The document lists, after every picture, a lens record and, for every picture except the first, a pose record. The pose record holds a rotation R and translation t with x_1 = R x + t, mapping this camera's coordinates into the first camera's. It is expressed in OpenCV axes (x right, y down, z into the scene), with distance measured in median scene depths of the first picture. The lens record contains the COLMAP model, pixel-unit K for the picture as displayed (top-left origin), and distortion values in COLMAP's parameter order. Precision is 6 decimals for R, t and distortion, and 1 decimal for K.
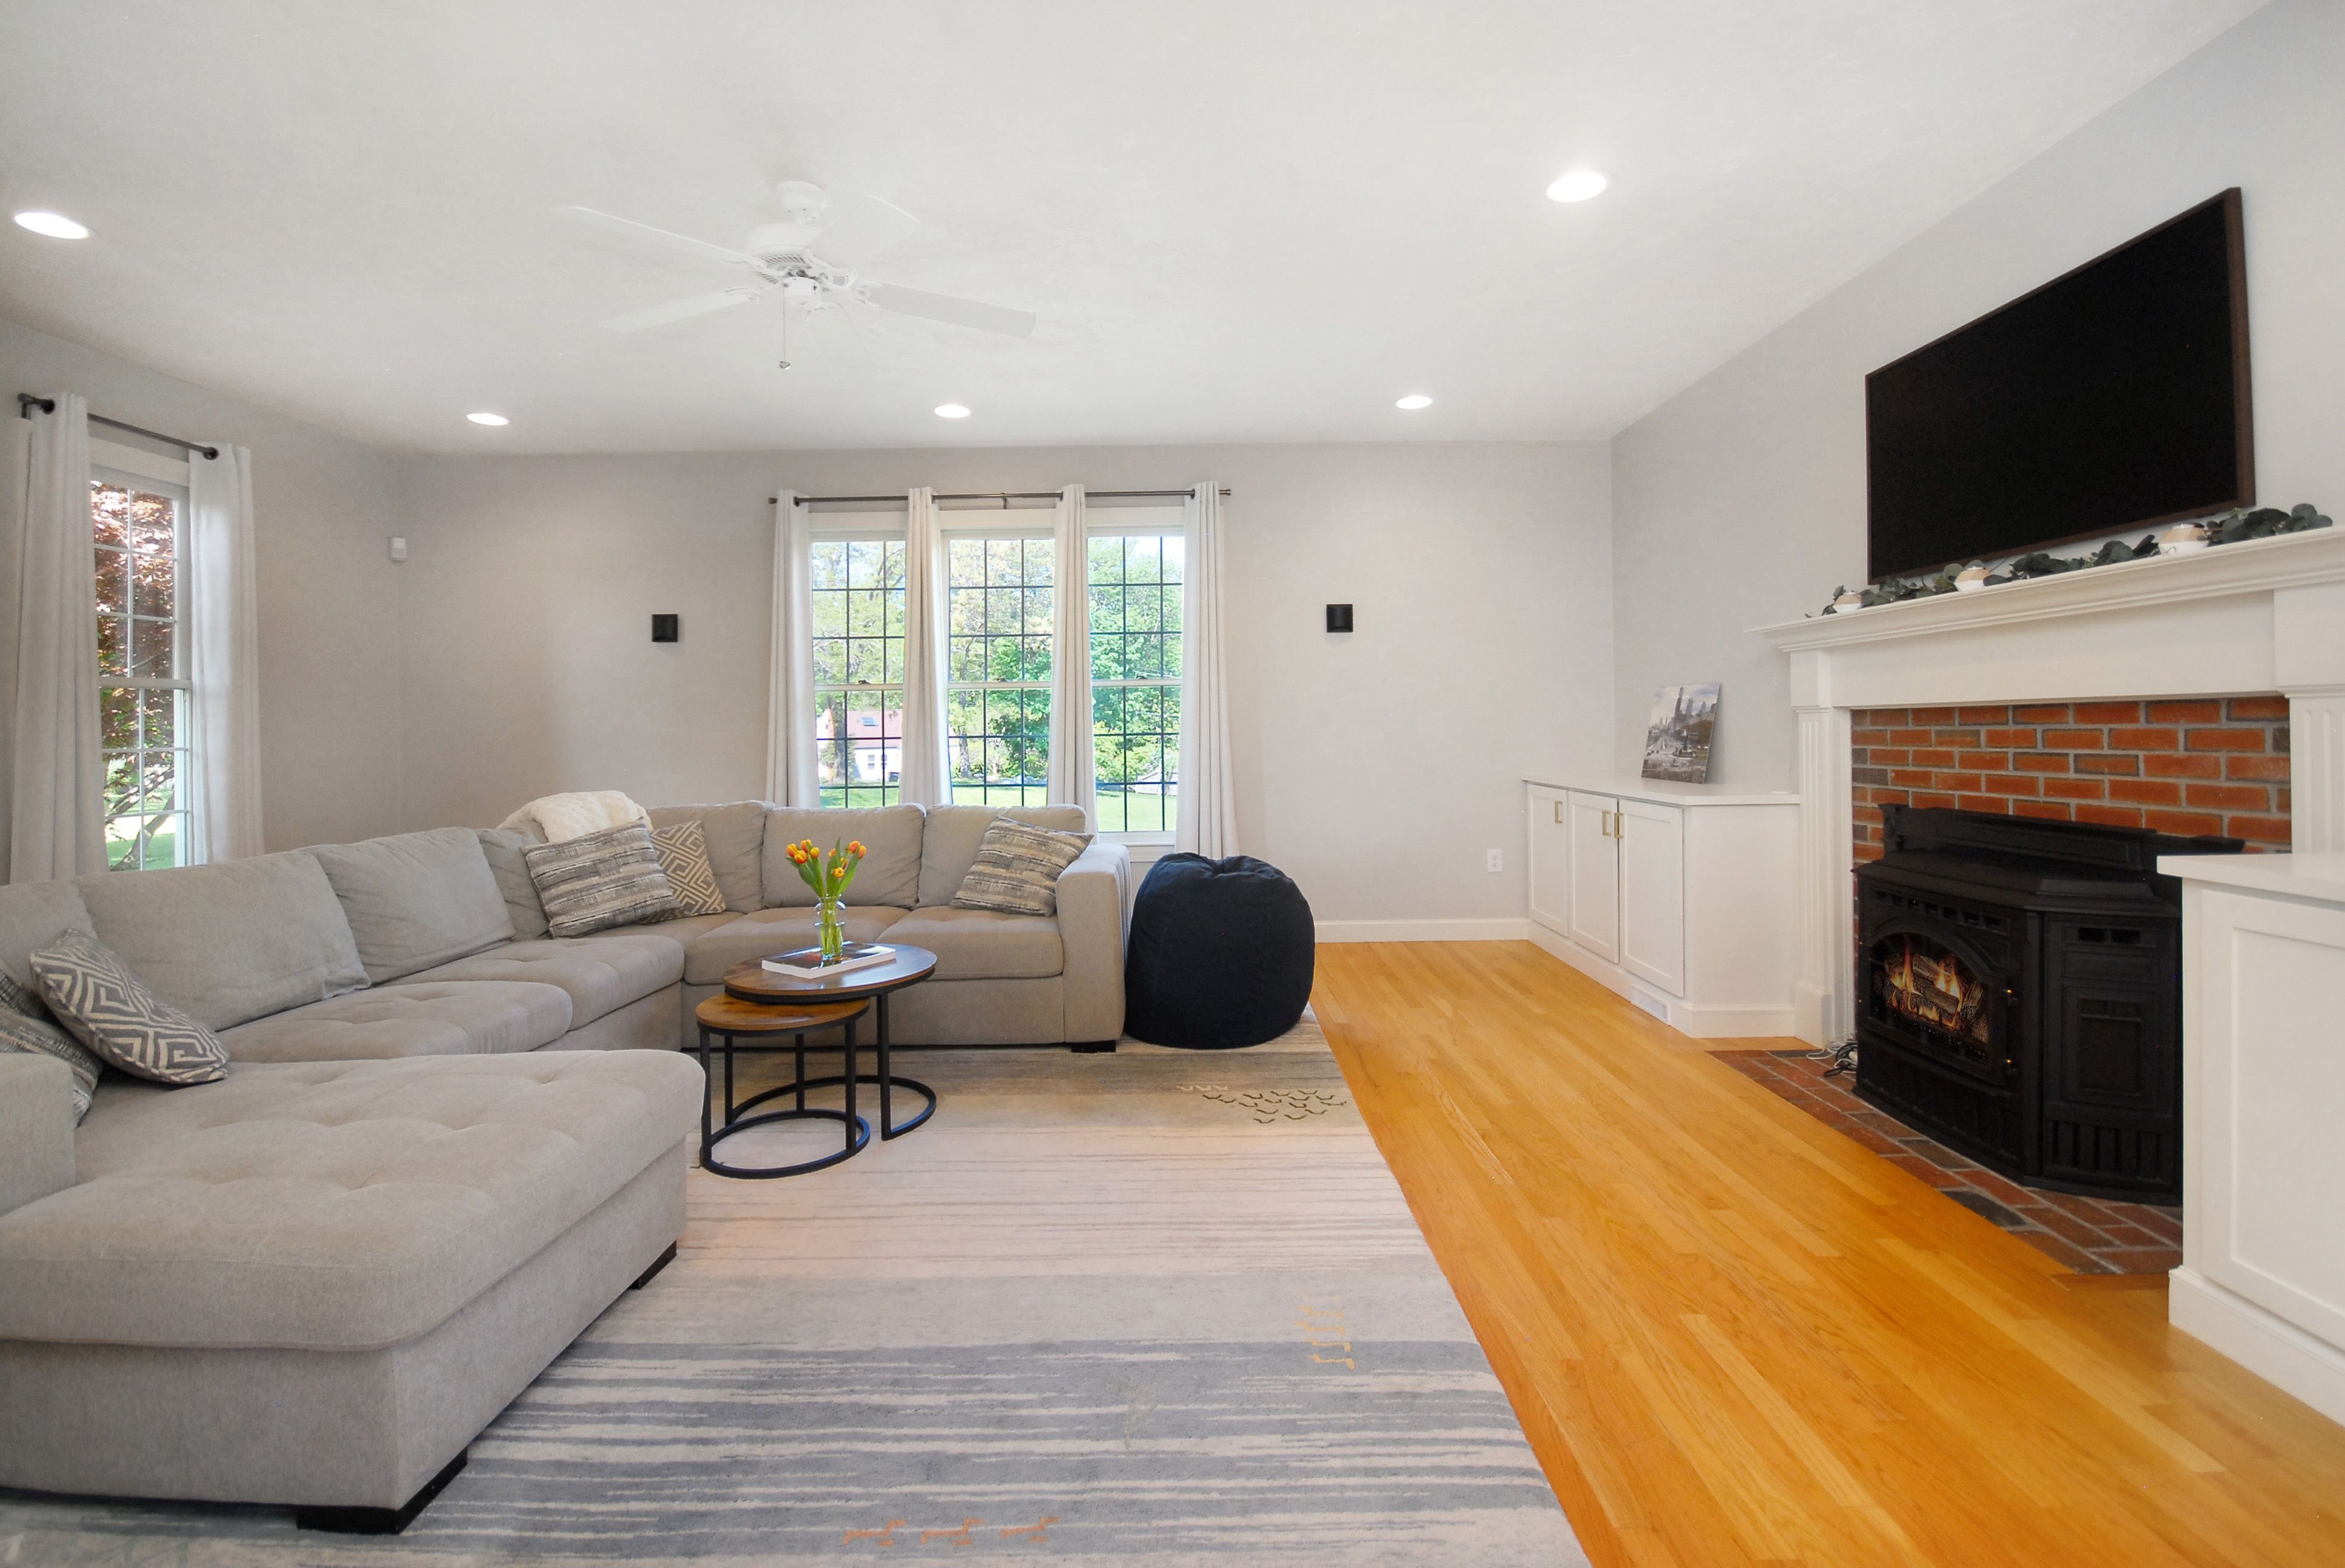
lens RADIAL K [[1048.1, 0, 1174.4], [0, 1048.1, 712.9], [0, 0, 1]] dist [-0.000642, -0.011591]
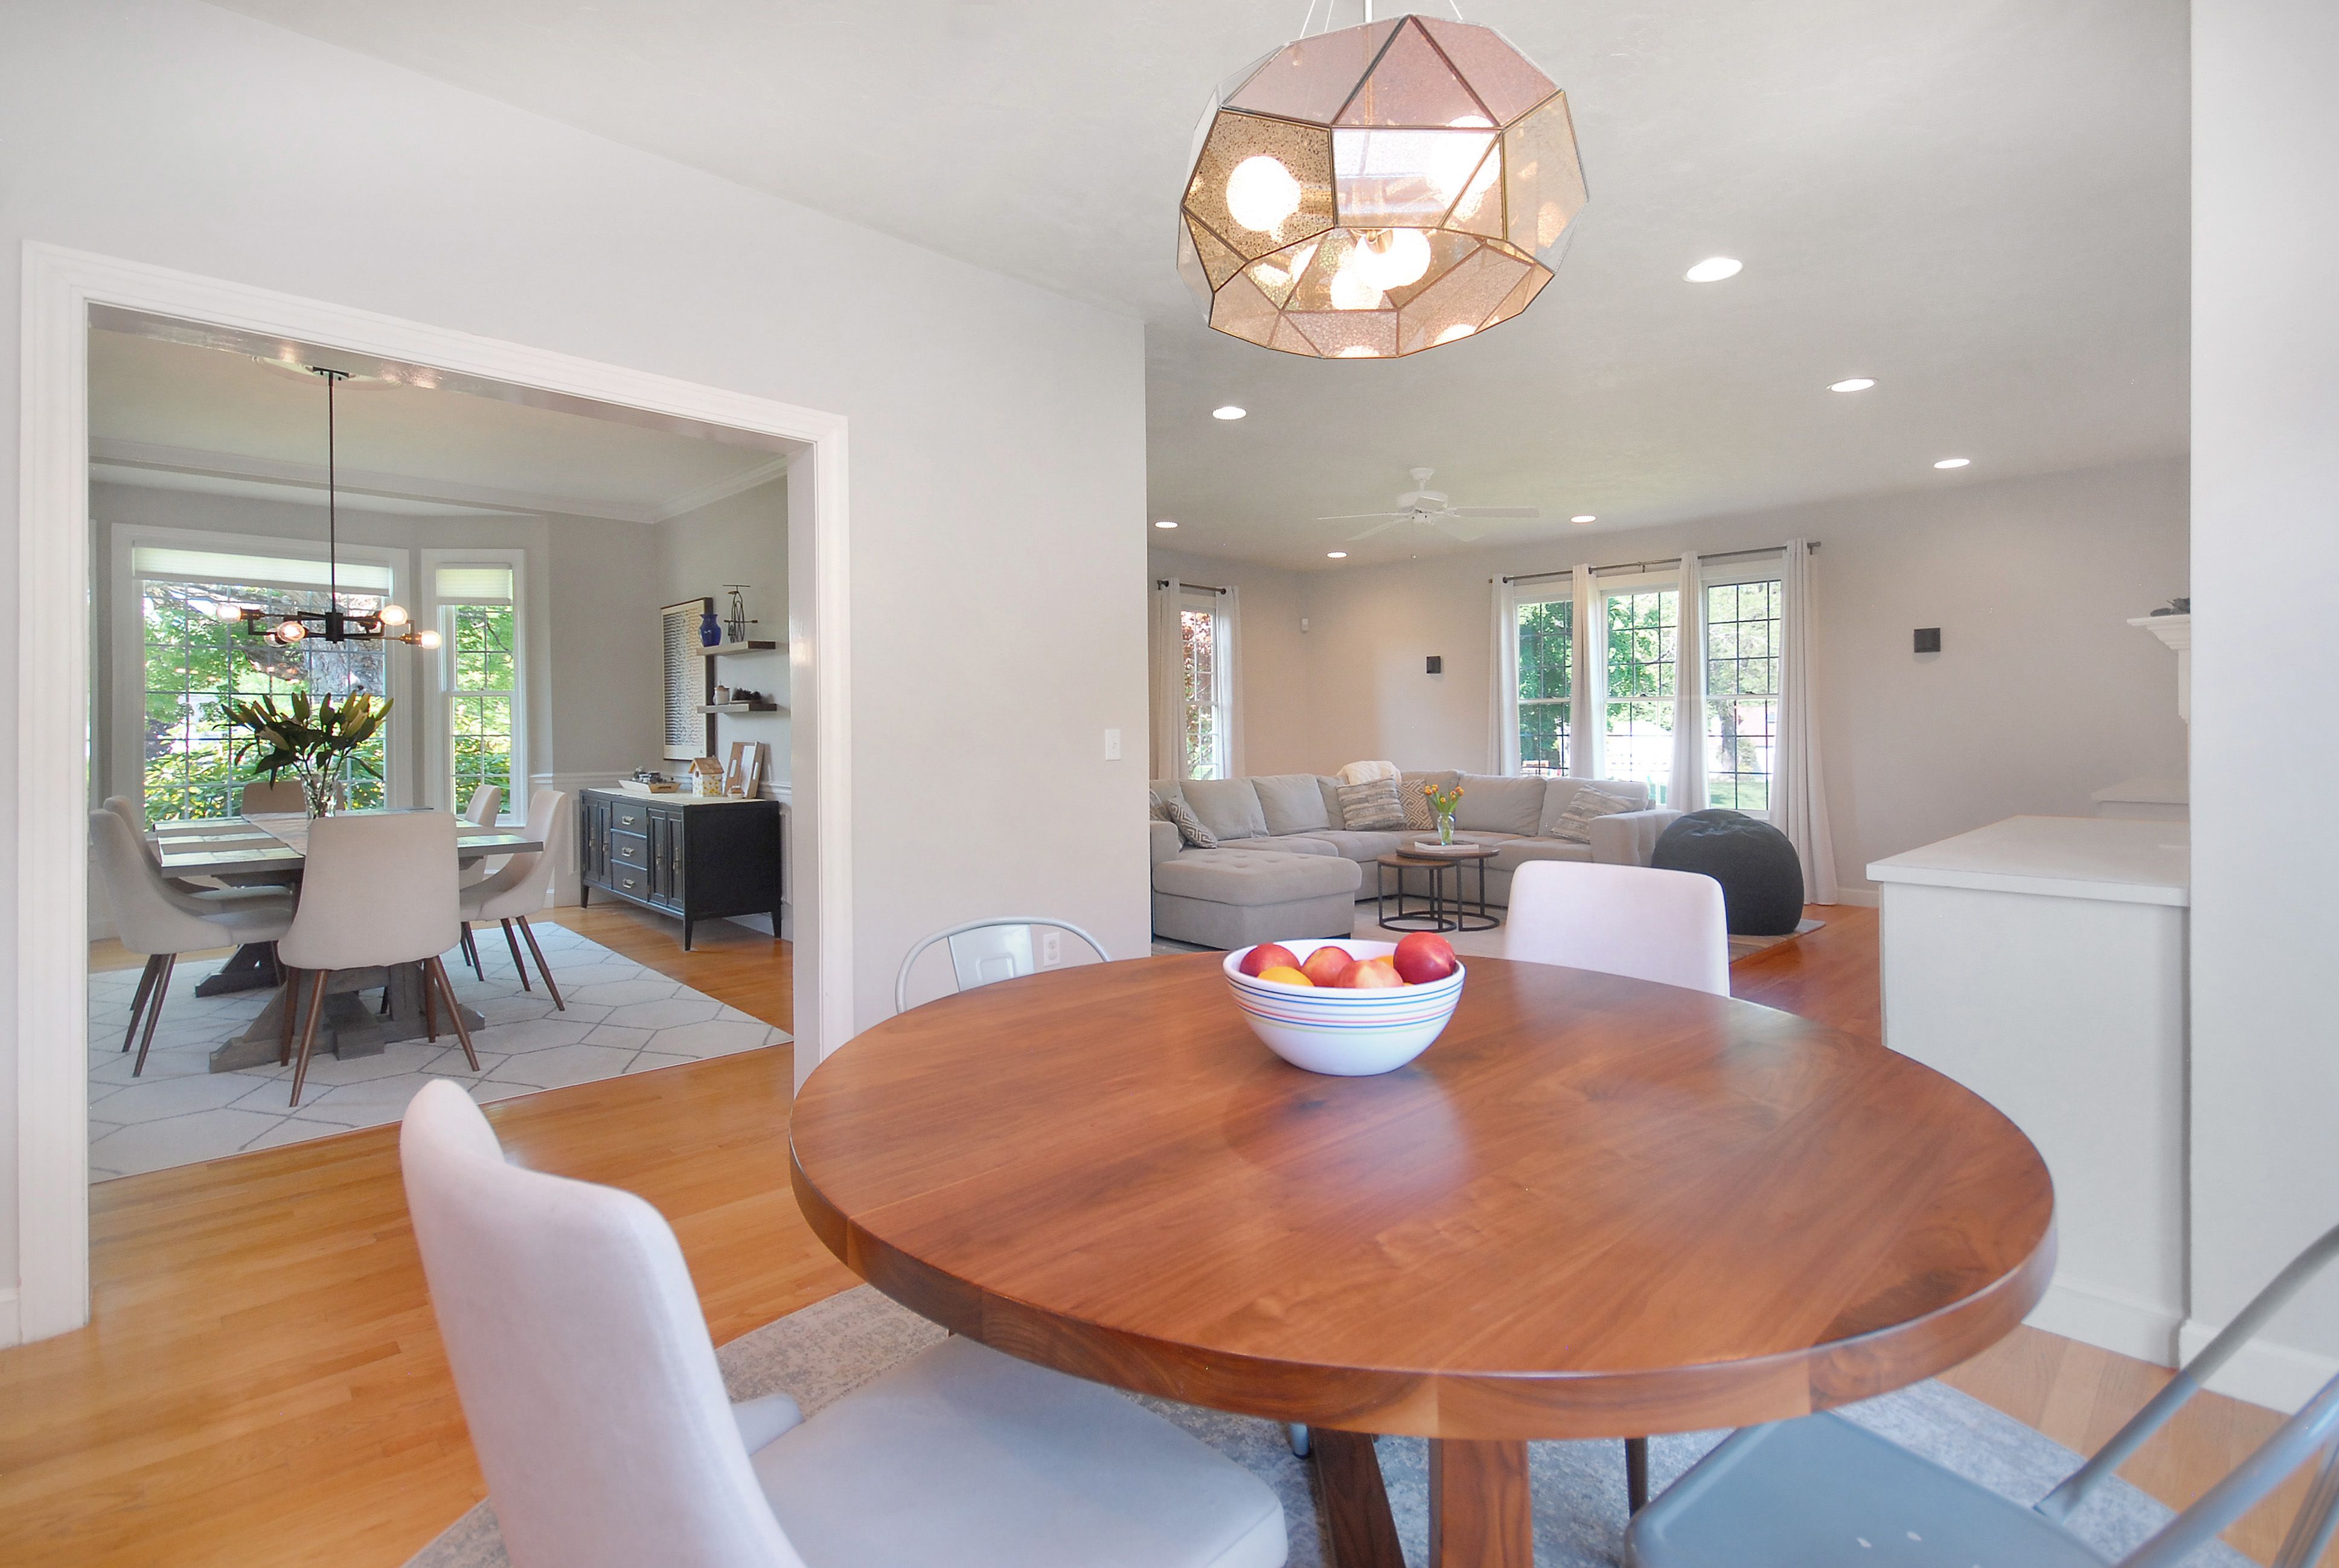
lens RADIAL K [[1077.6, 0, 1156.8], [0, 1077.6, 732.7], [0, 0, 1]] dist [-0.003367, -0.000212]
pose [[0.674223, 0.013284, -0.738409, 0.626337], [0.002482, 0.999792, 0.020252, -0.014976], [0.738524, -0.015487, 0.674049, -0.602752]]
